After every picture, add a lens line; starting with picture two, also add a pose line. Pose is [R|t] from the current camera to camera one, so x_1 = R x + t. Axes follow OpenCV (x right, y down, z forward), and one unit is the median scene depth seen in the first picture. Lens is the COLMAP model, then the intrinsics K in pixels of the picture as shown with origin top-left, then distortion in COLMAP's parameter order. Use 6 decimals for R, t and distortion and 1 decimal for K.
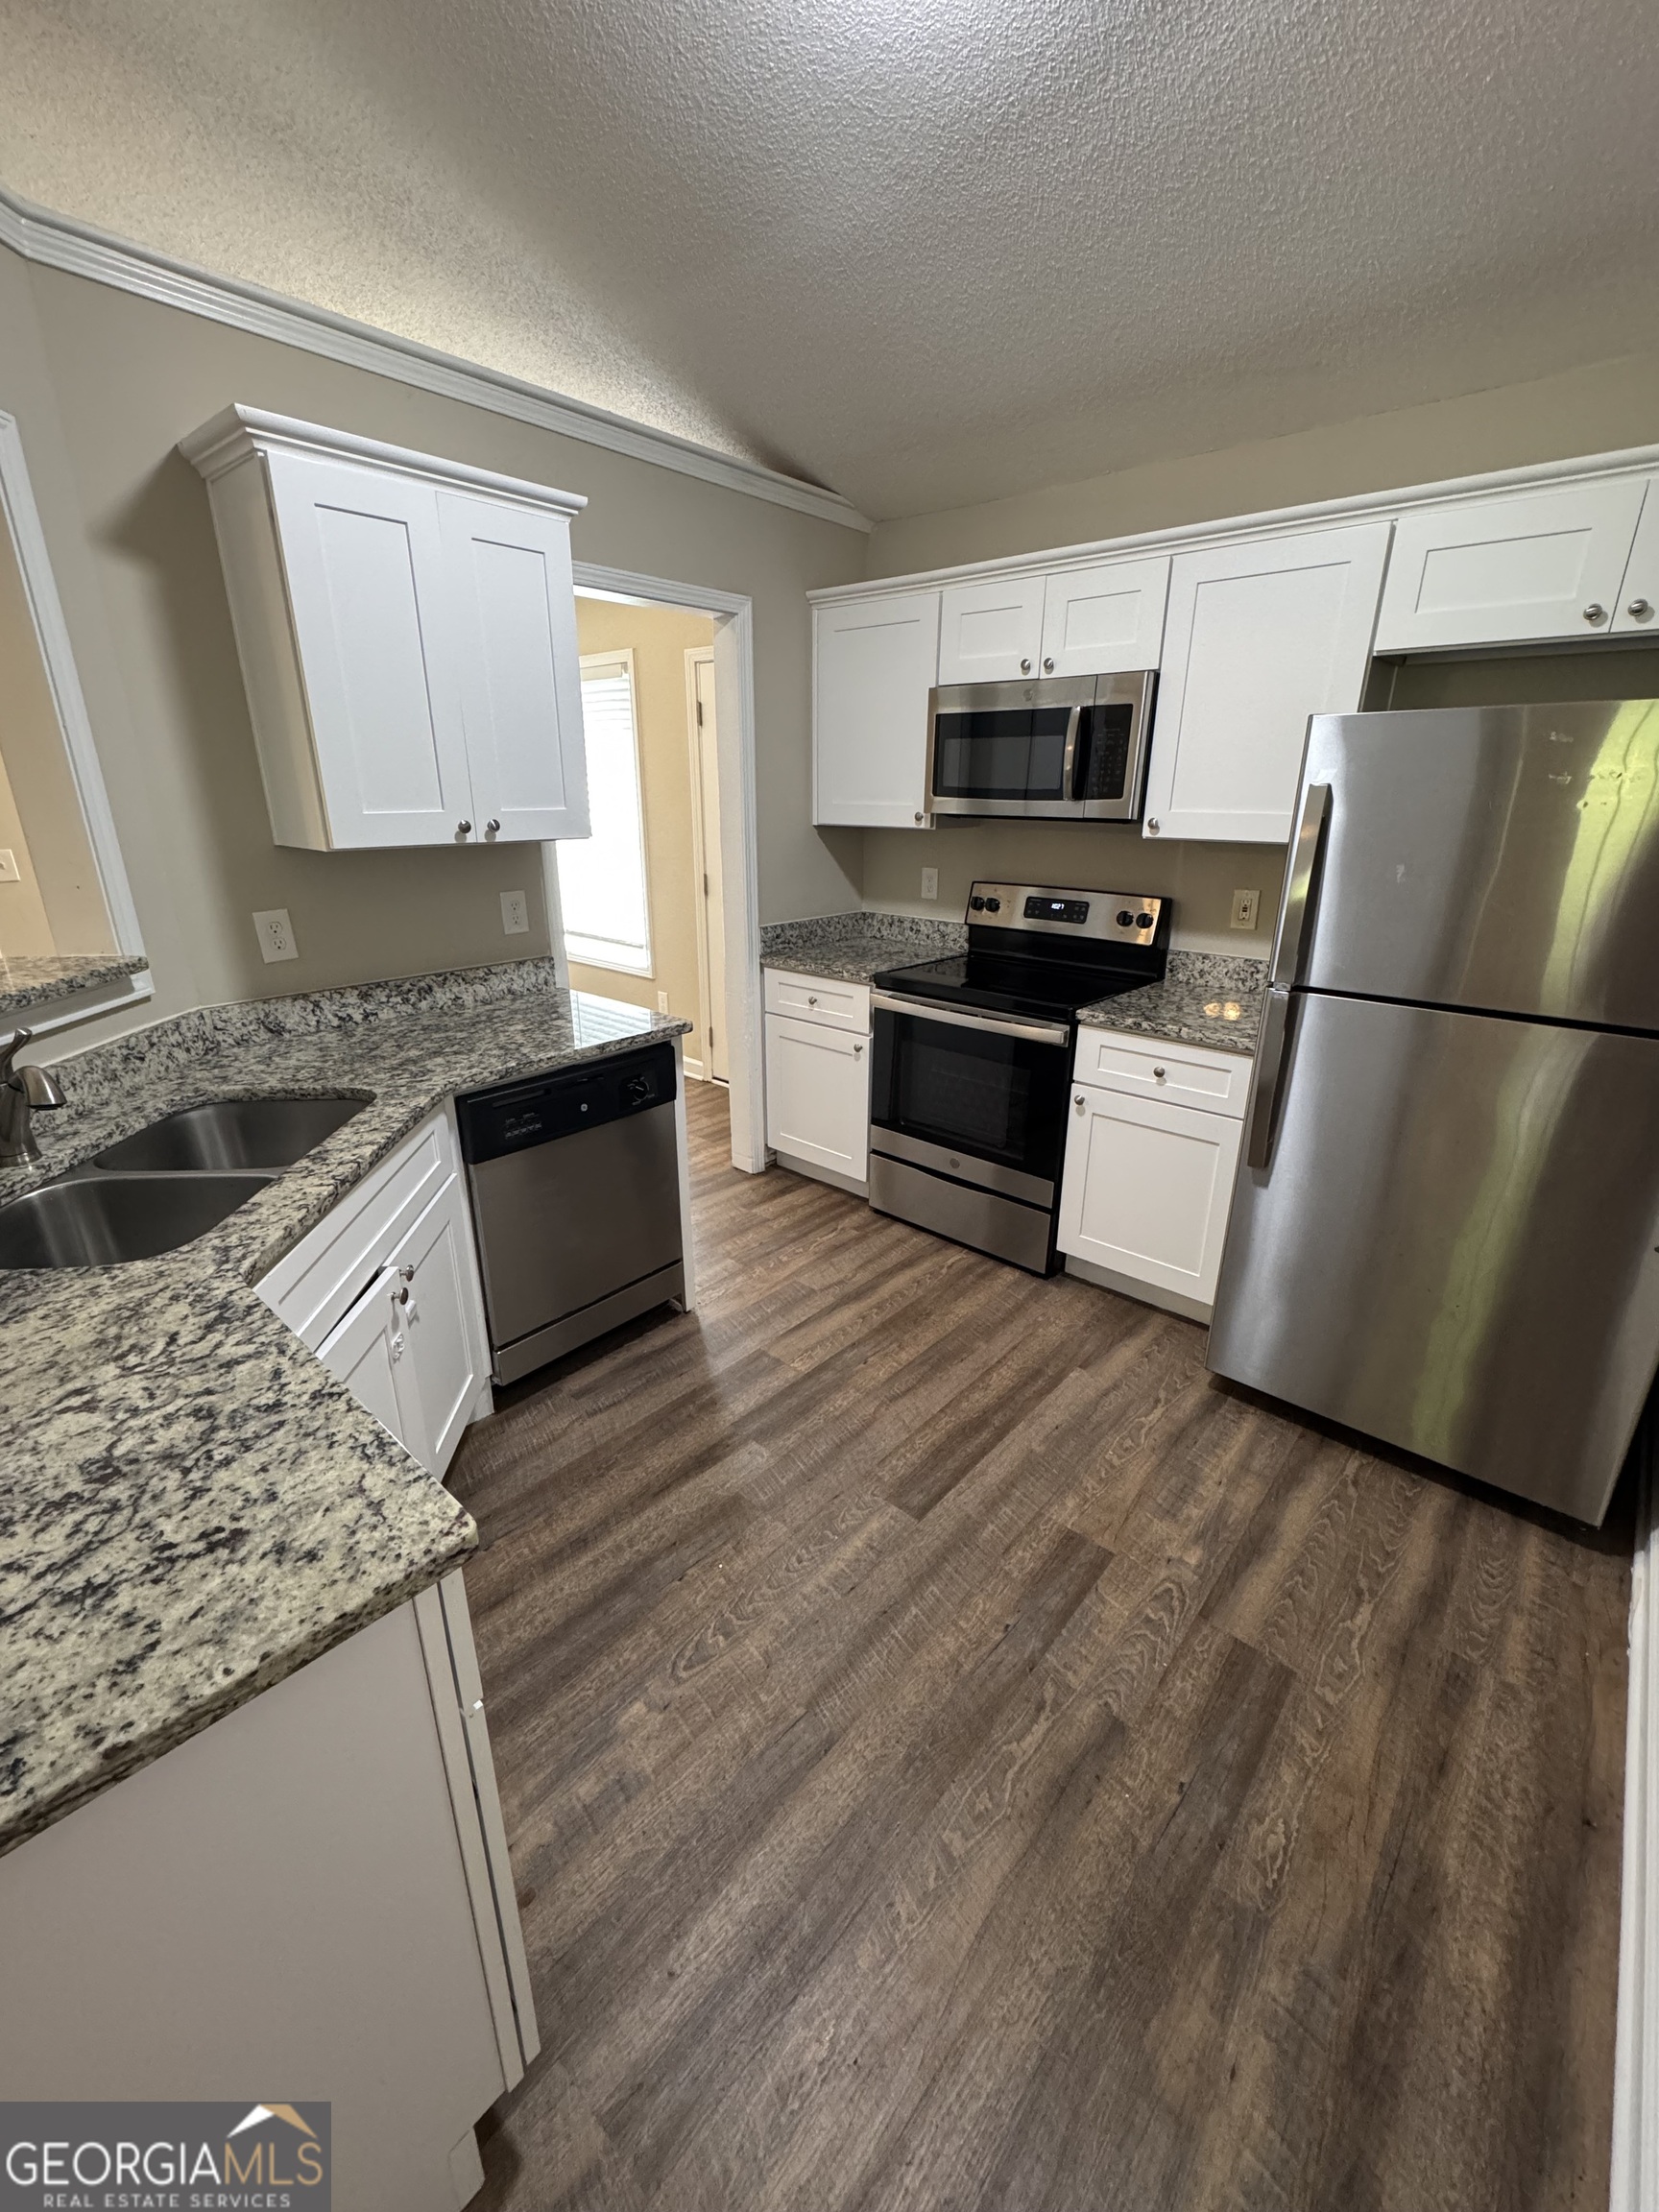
lens RADIAL K [[889.3, 0, 834.1], [0, 889.3, 1105.0], [0, 0, 1]] dist [-0.000034, 0.000243]
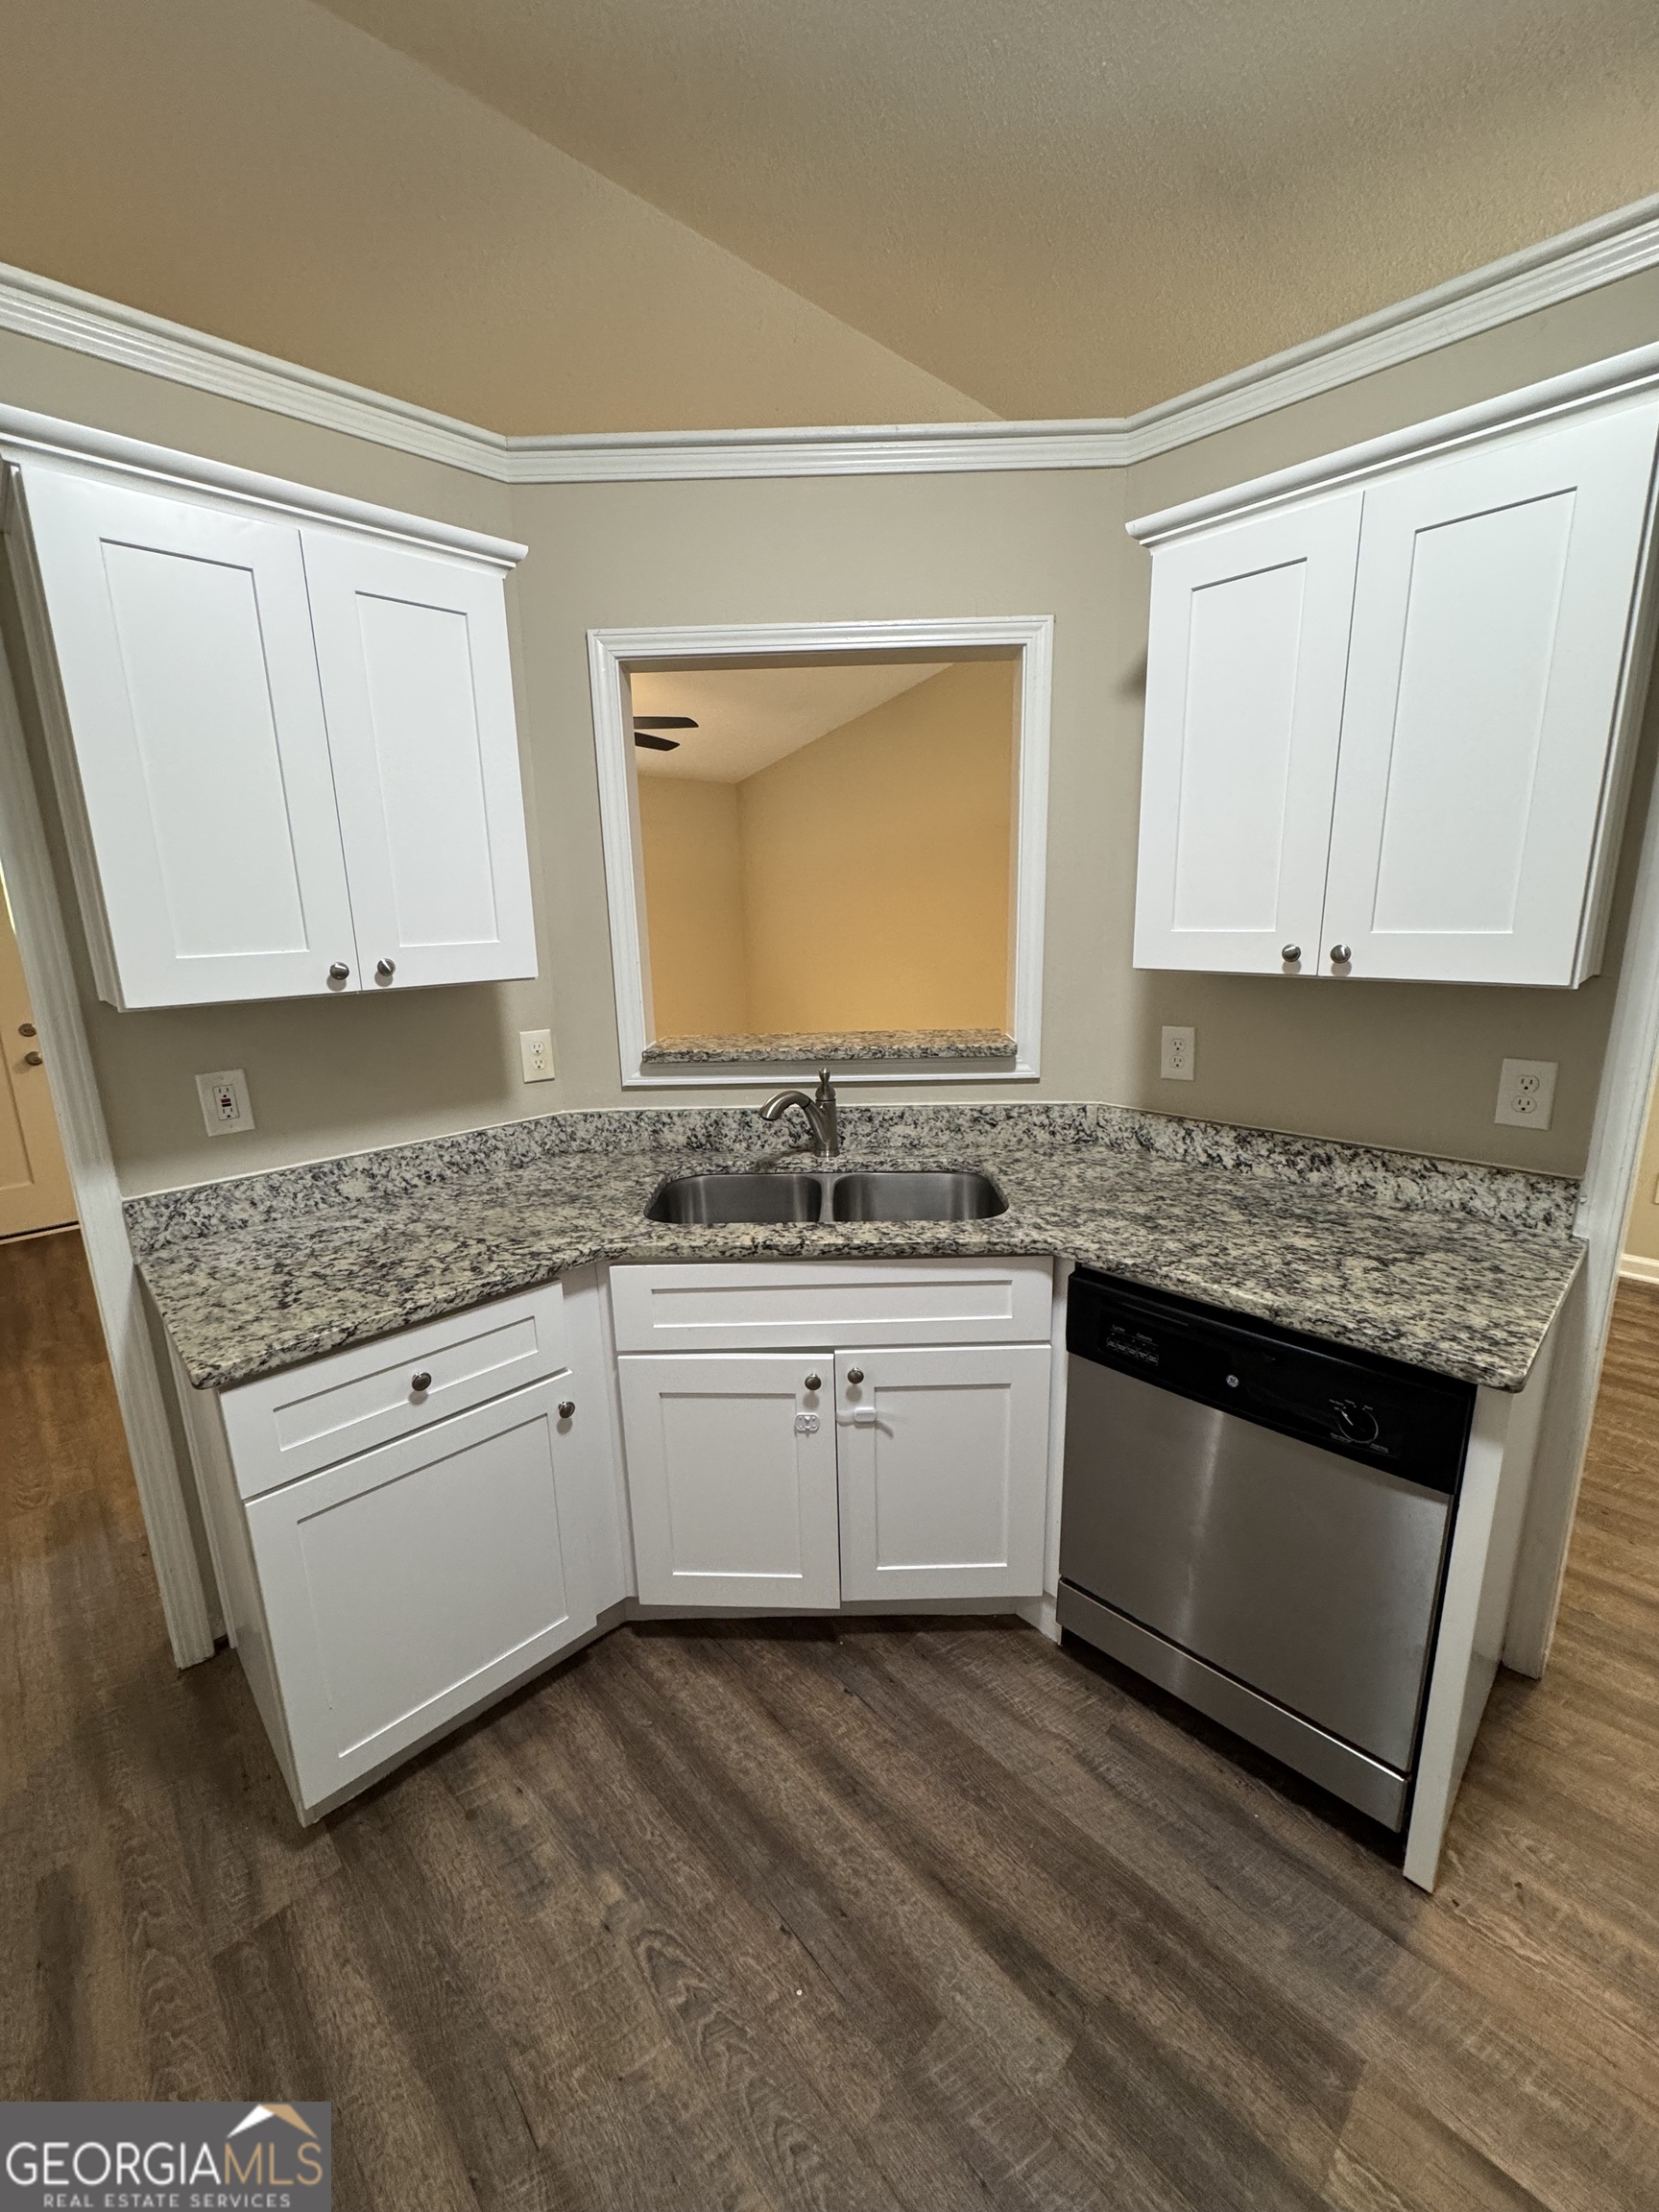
lens RADIAL K [[889.3, 0, 834.1], [0, 889.3, 1105.0], [0, 0, 1]] dist [-0.000034, 0.000243]
pose [[-0.081574, 0.221509, -0.971740, 0.352012], [-0.316856, 0.918643, 0.236005, -0.262144], [0.944959, 0.327153, -0.004751, 0.720190]]
